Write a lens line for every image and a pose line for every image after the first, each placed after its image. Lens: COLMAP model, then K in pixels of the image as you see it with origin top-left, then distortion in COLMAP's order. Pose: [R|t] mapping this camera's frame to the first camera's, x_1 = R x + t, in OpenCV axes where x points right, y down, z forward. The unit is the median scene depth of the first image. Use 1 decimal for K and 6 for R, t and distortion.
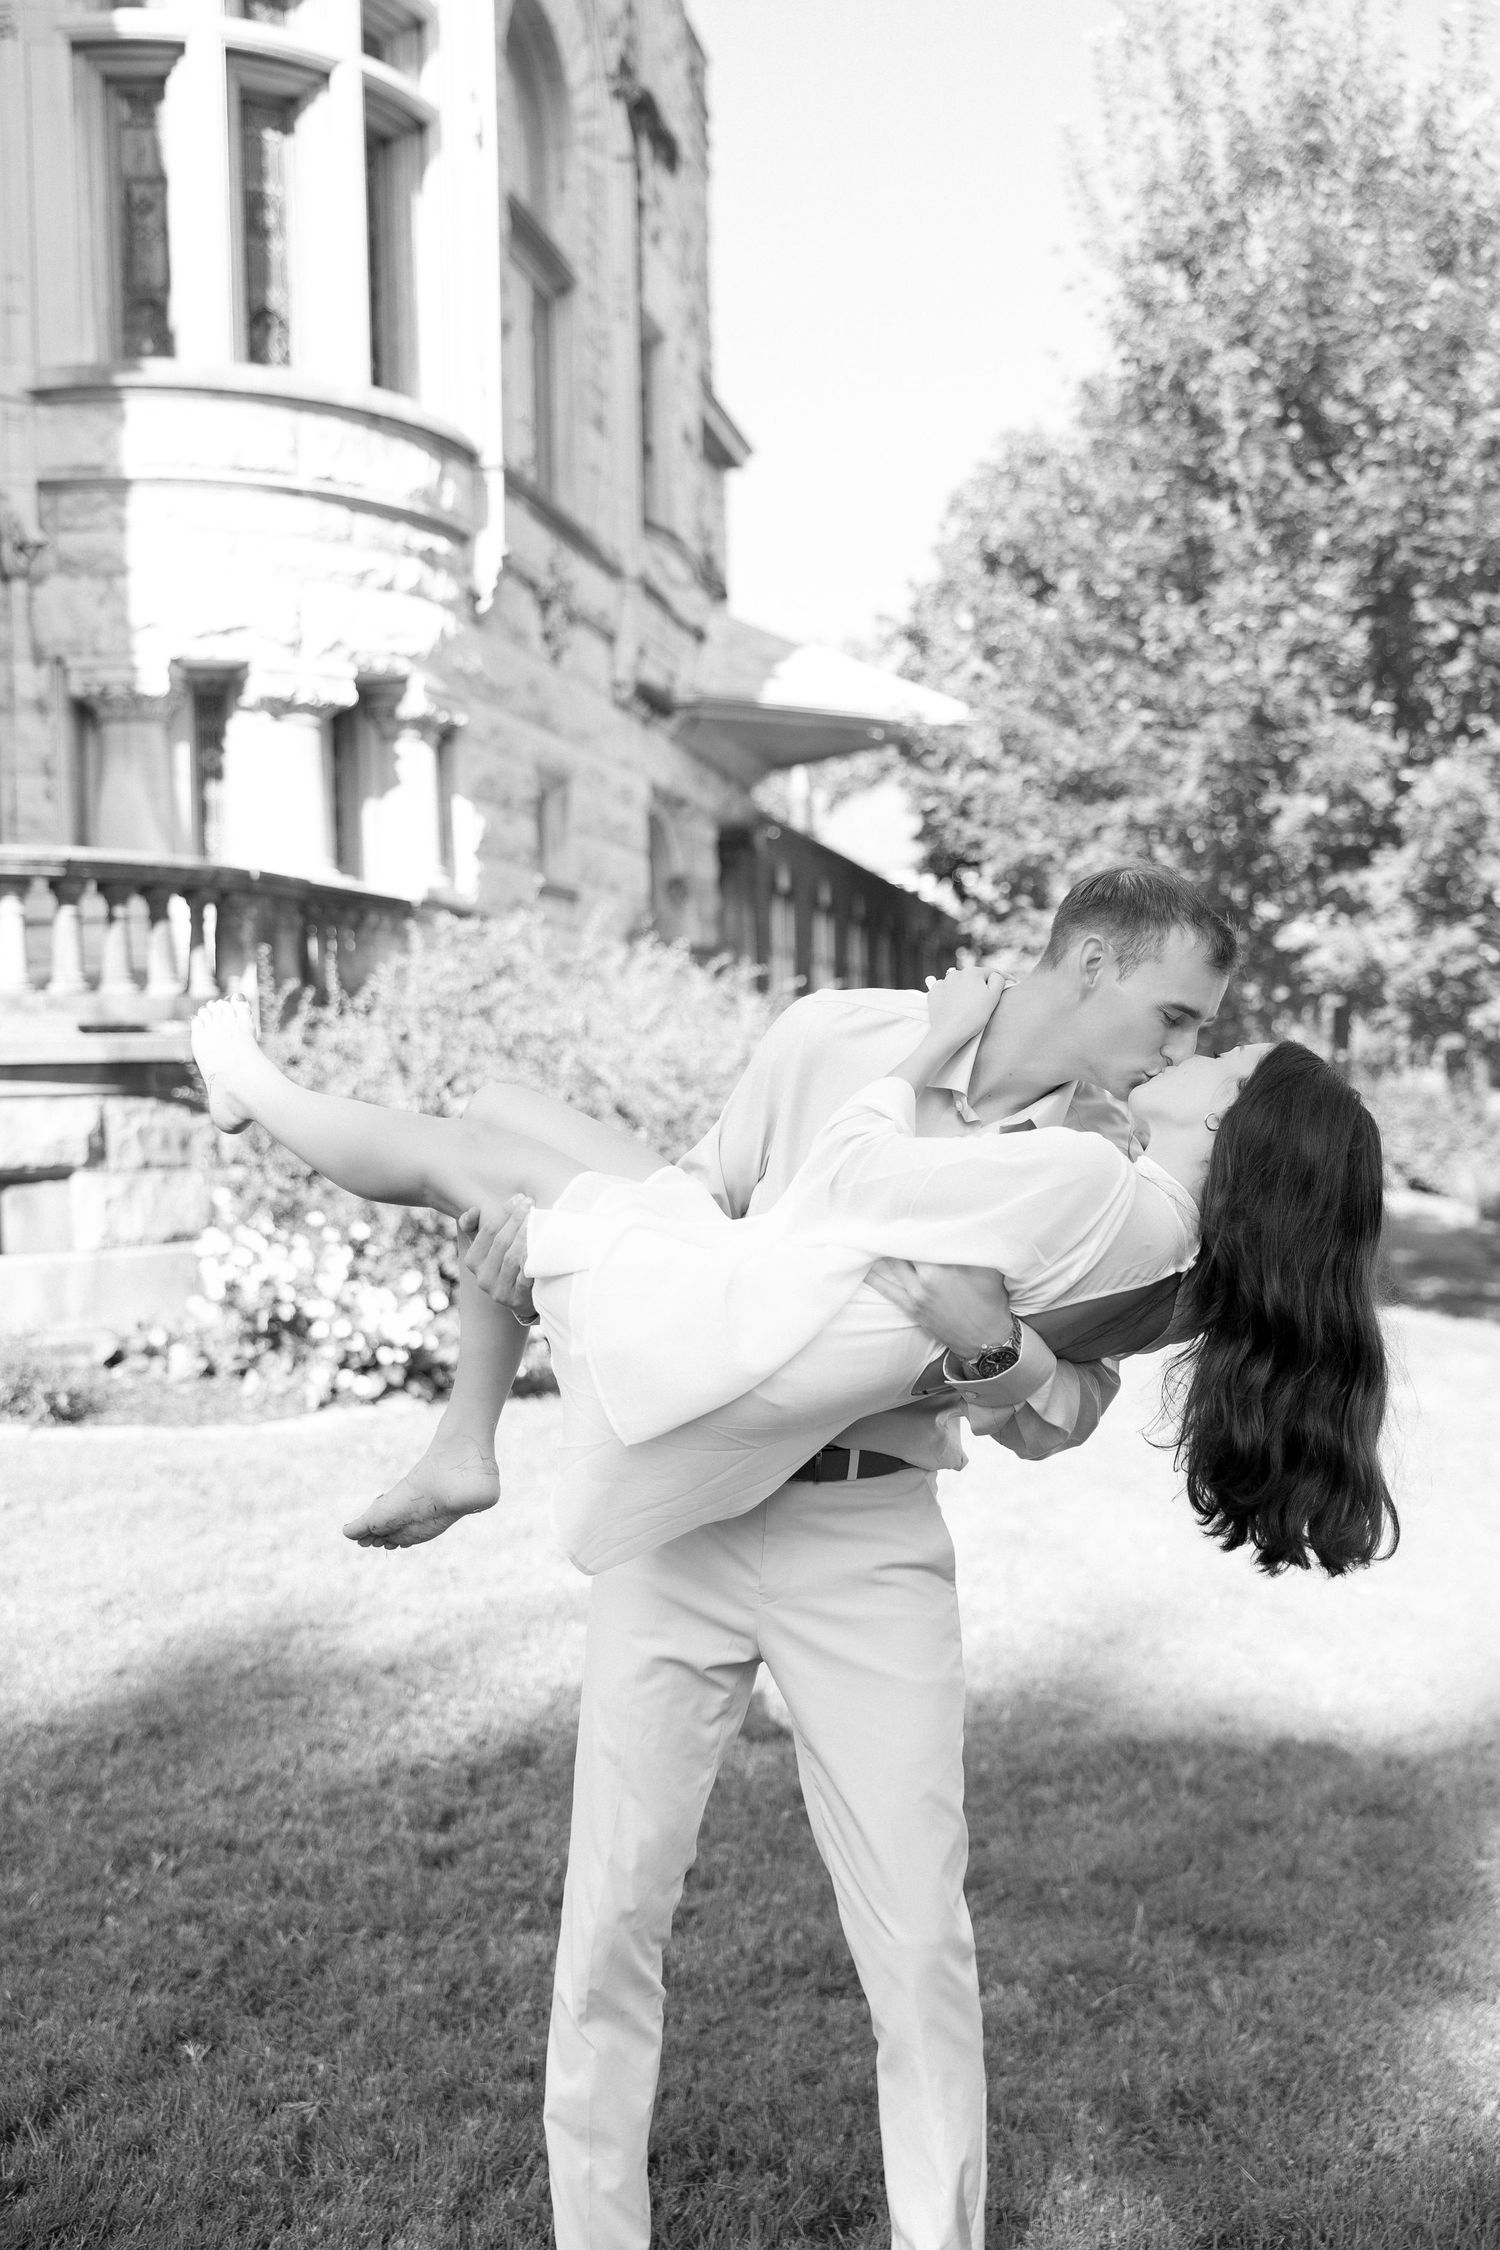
lens RADIAL K [[2200.9, 0, 729.8], [0, 2200.9, 1095.3], [0, 0, 1]] dist [0.014992, 0.000000]
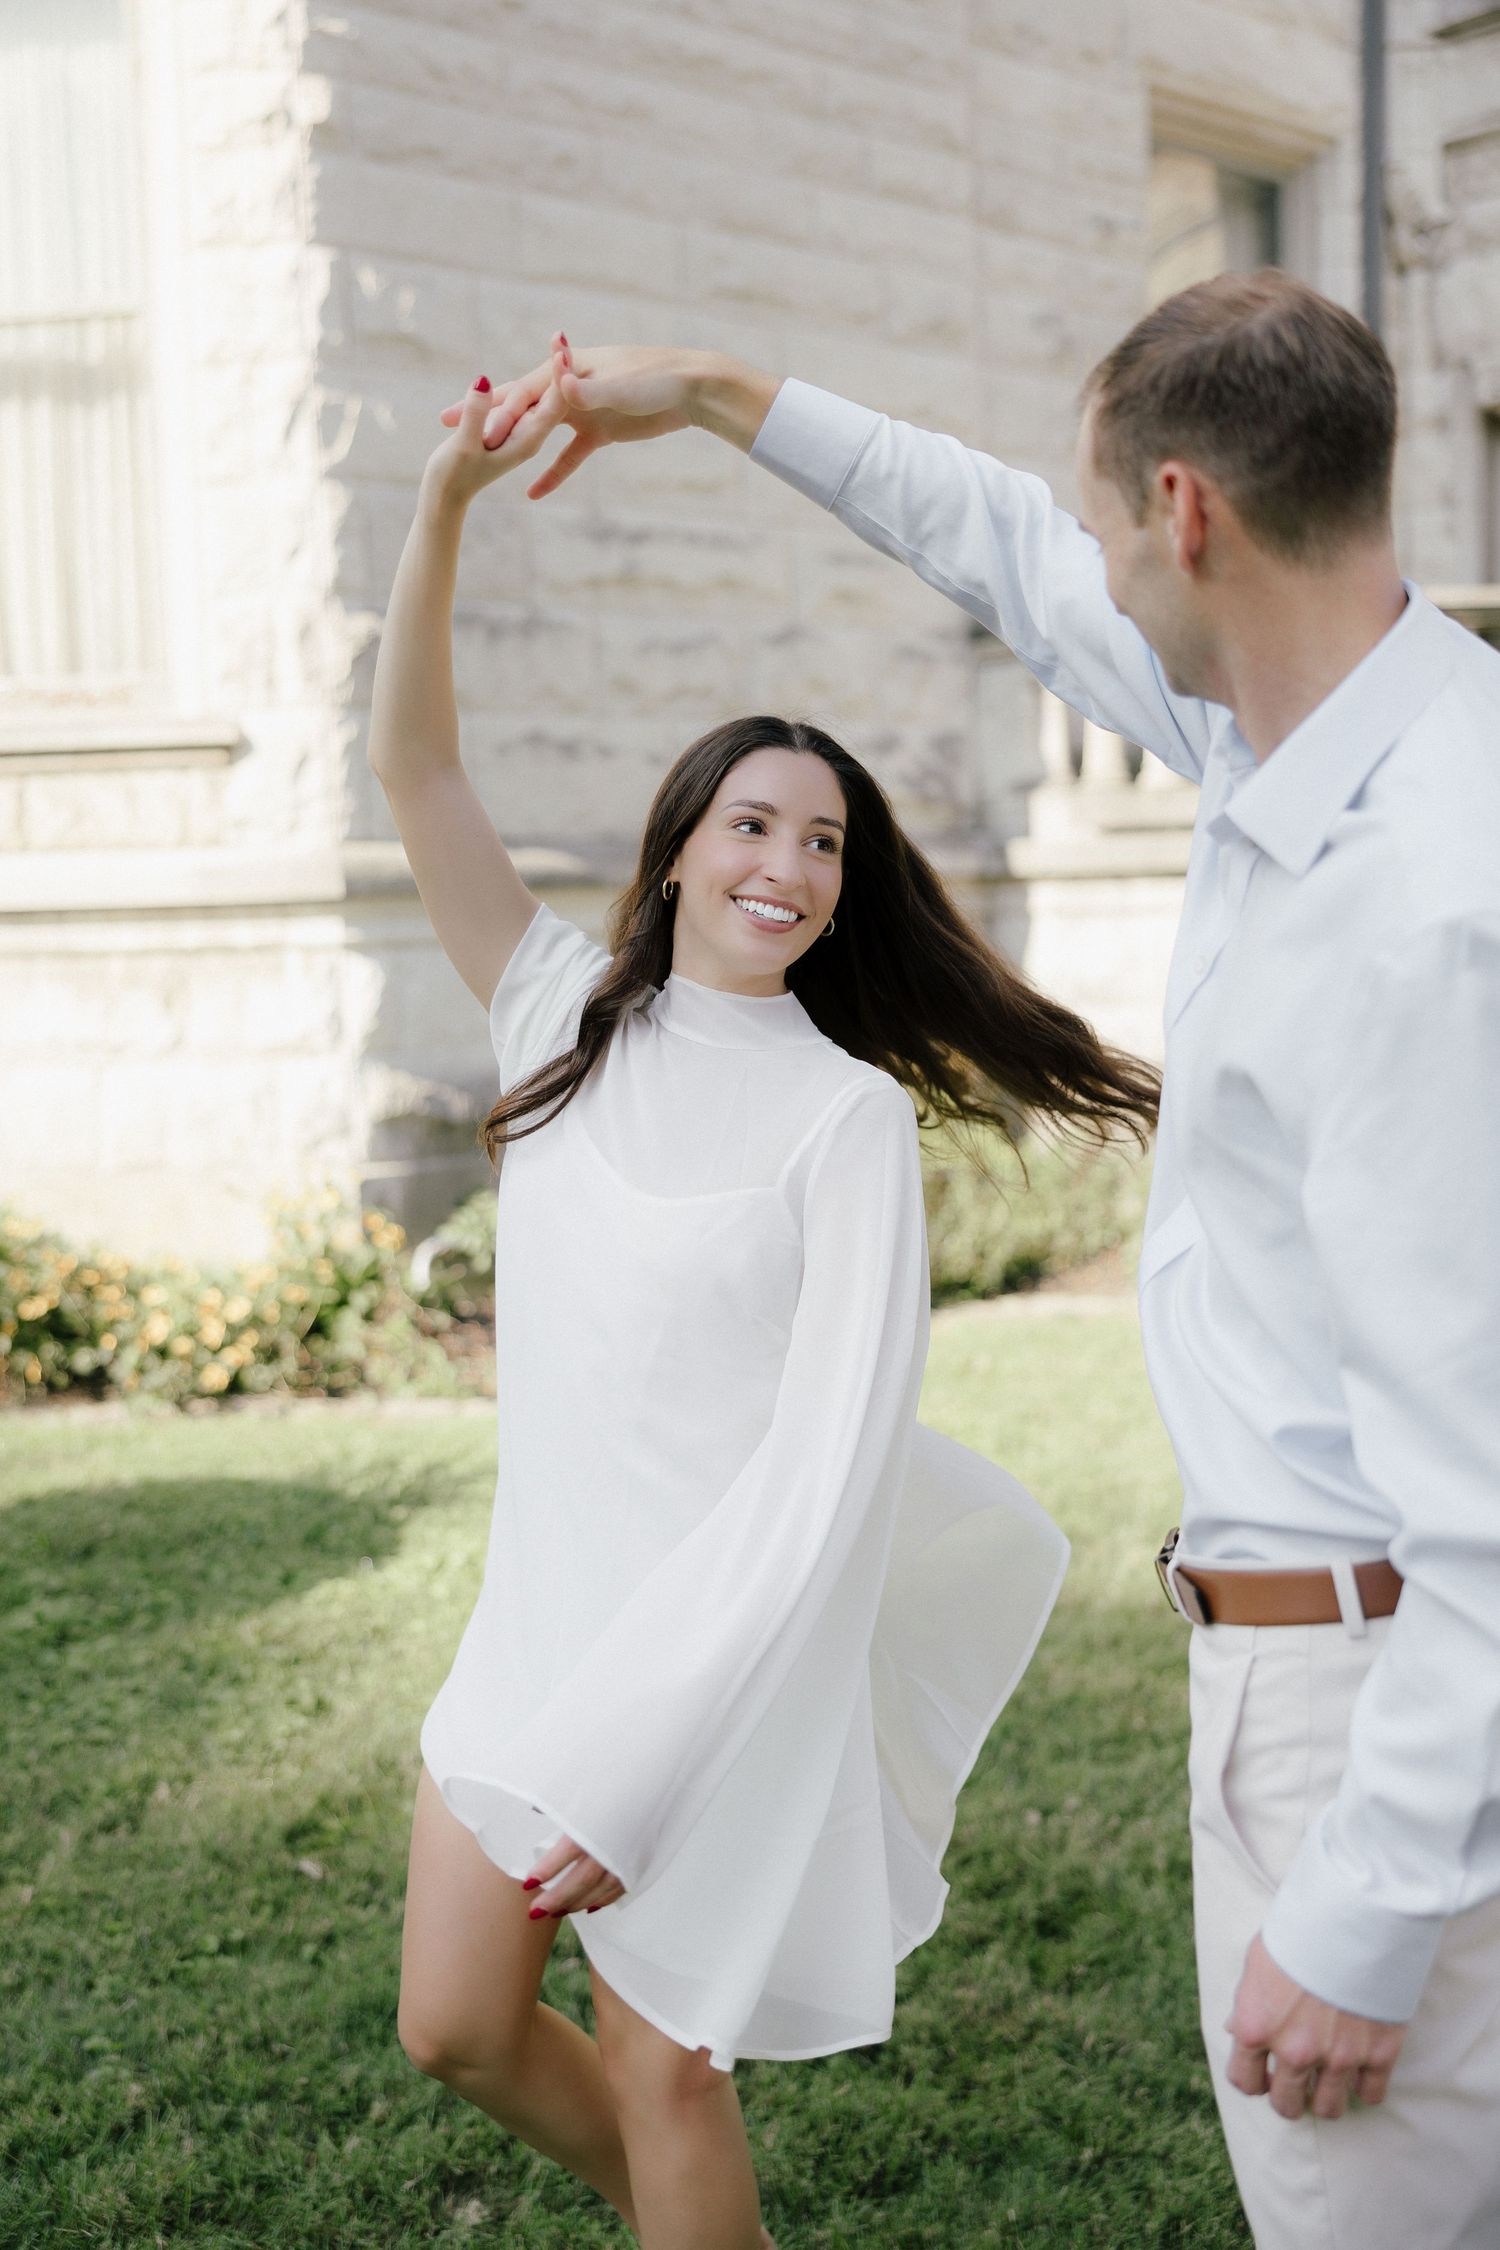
lens RADIAL K [[2403.5, 0, 639.4], [0, 2403.5, 1088.3], [0, 0, 1]] dist [-0.000197, 0.000000]
pose [[0.790634, 0.039521, -0.611012, 0.009217], [0.012302, 0.996688, 0.080385, -0.003810], [0.612165, -0.071072, 0.787529, 0.086418]]
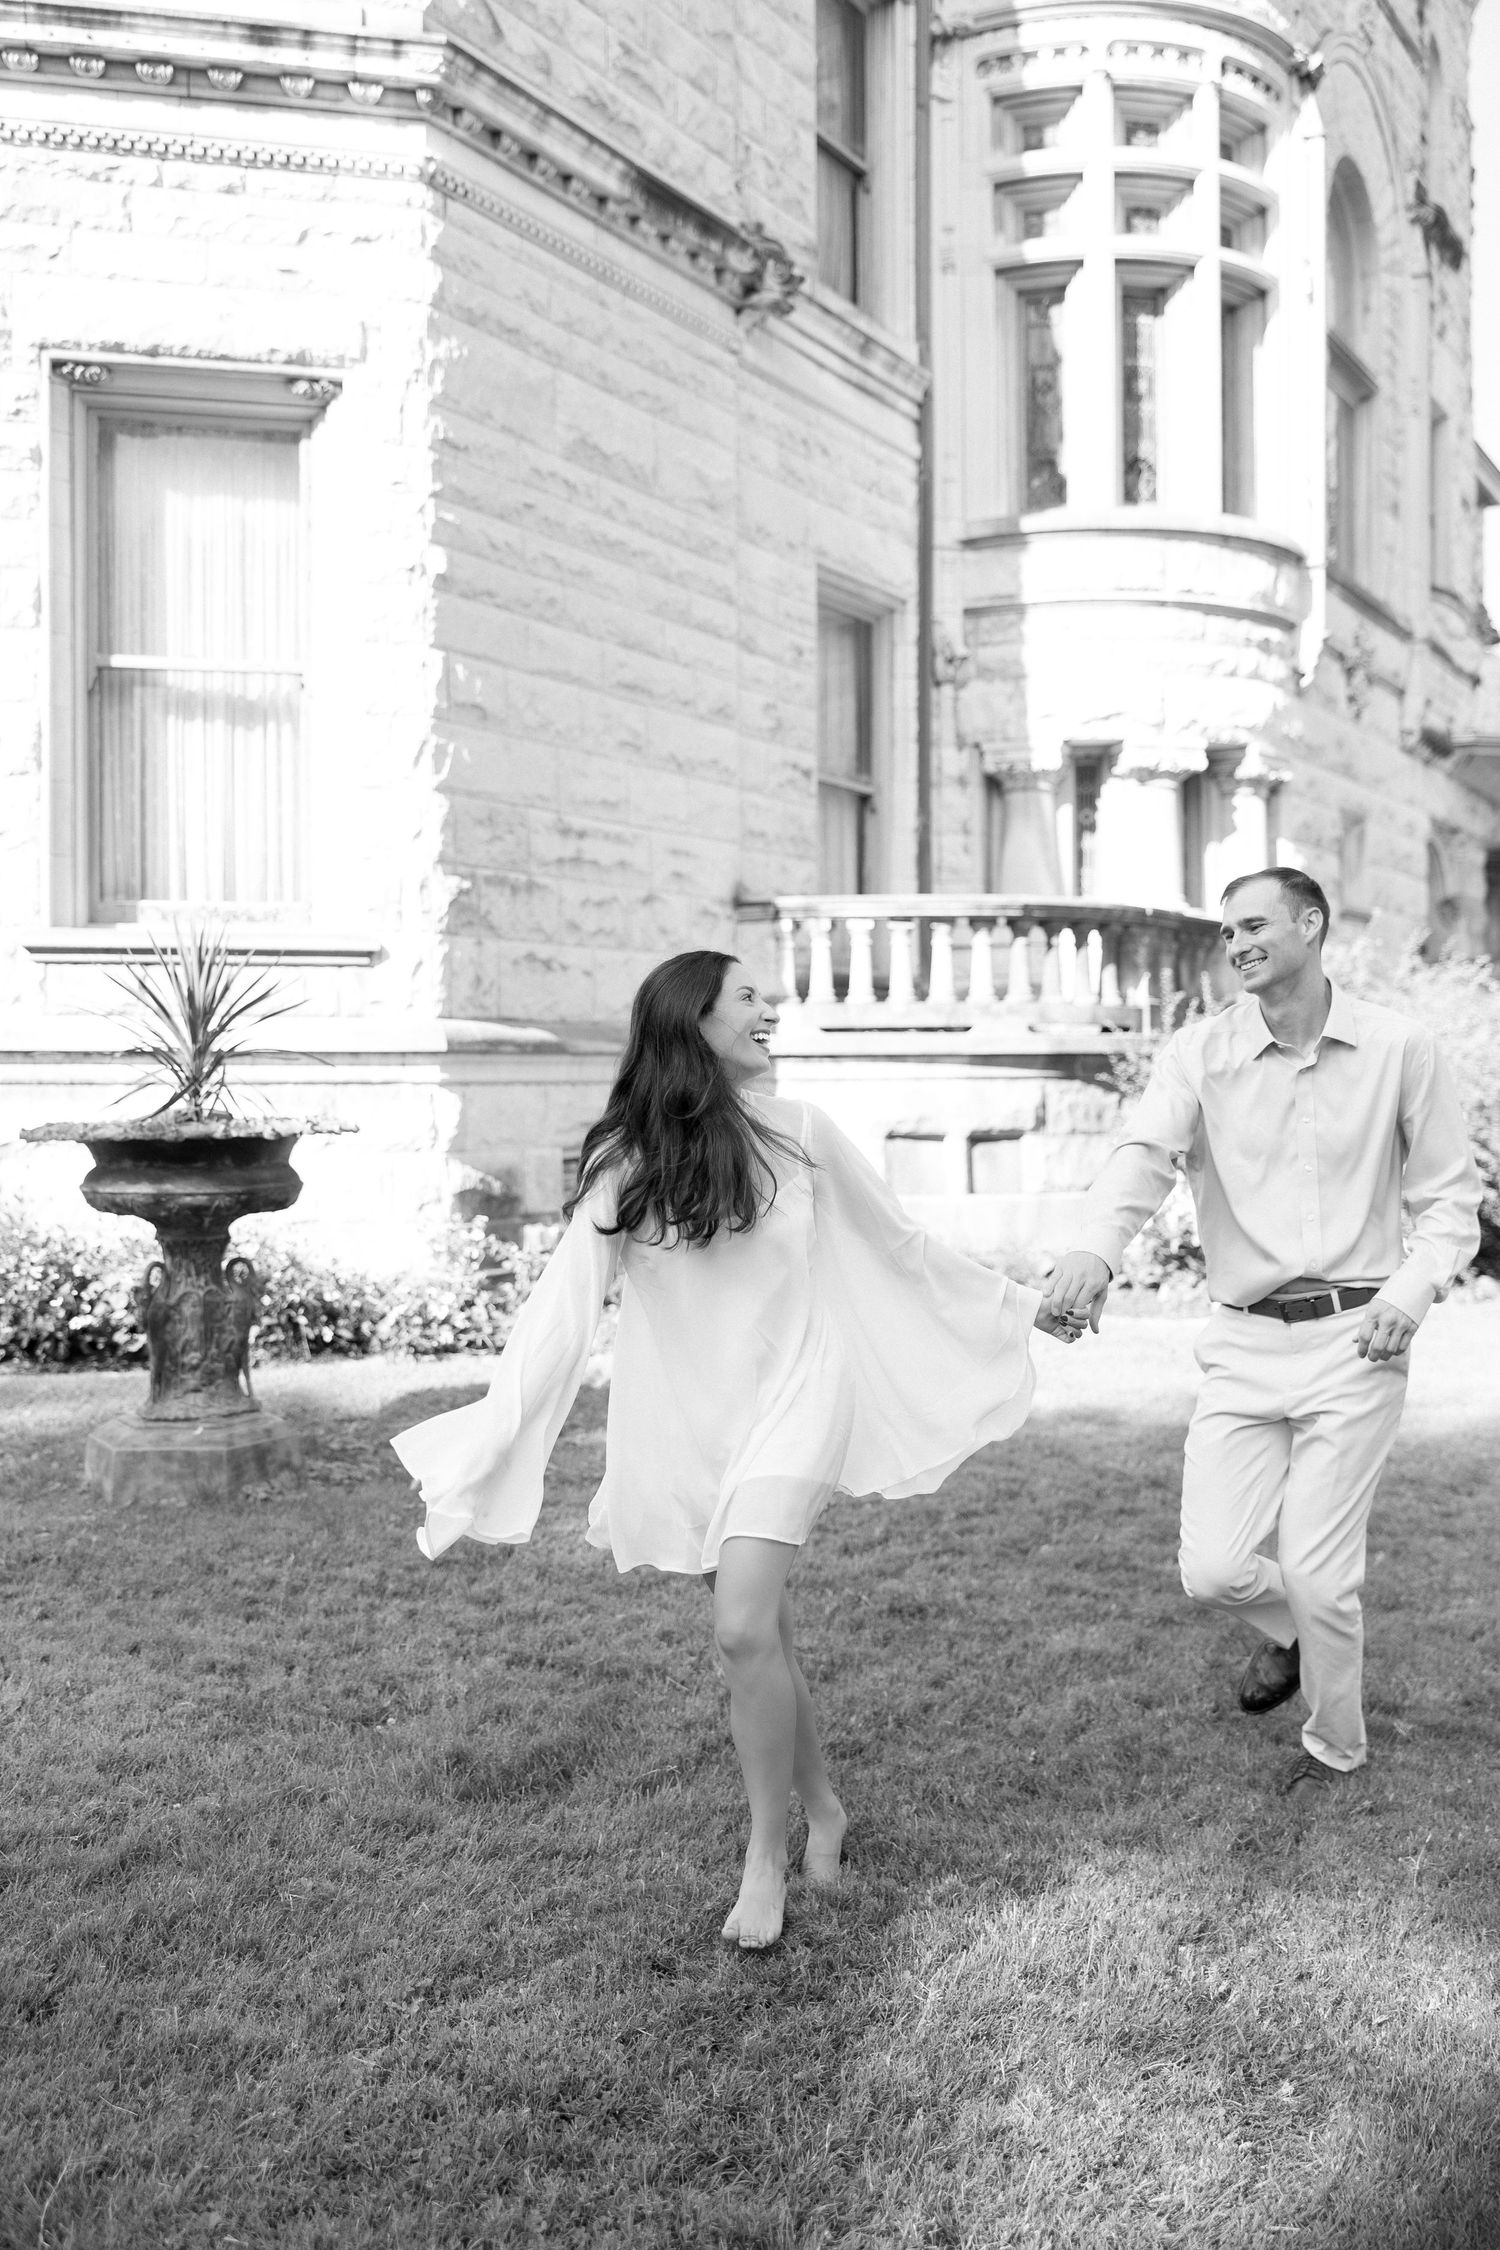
lens RADIAL K [[2133.3, 0, 700.1], [0, 2133.3, 1076.8], [0, 0, 1]] dist [0.009720, 0.000000]
pose [[0.944591, 0.014346, -0.327935, -0.041921], [-0.017745, 0.999815, -0.007375, 0.009401], [0.327769, 0.012785, 0.944671, -0.226566]]
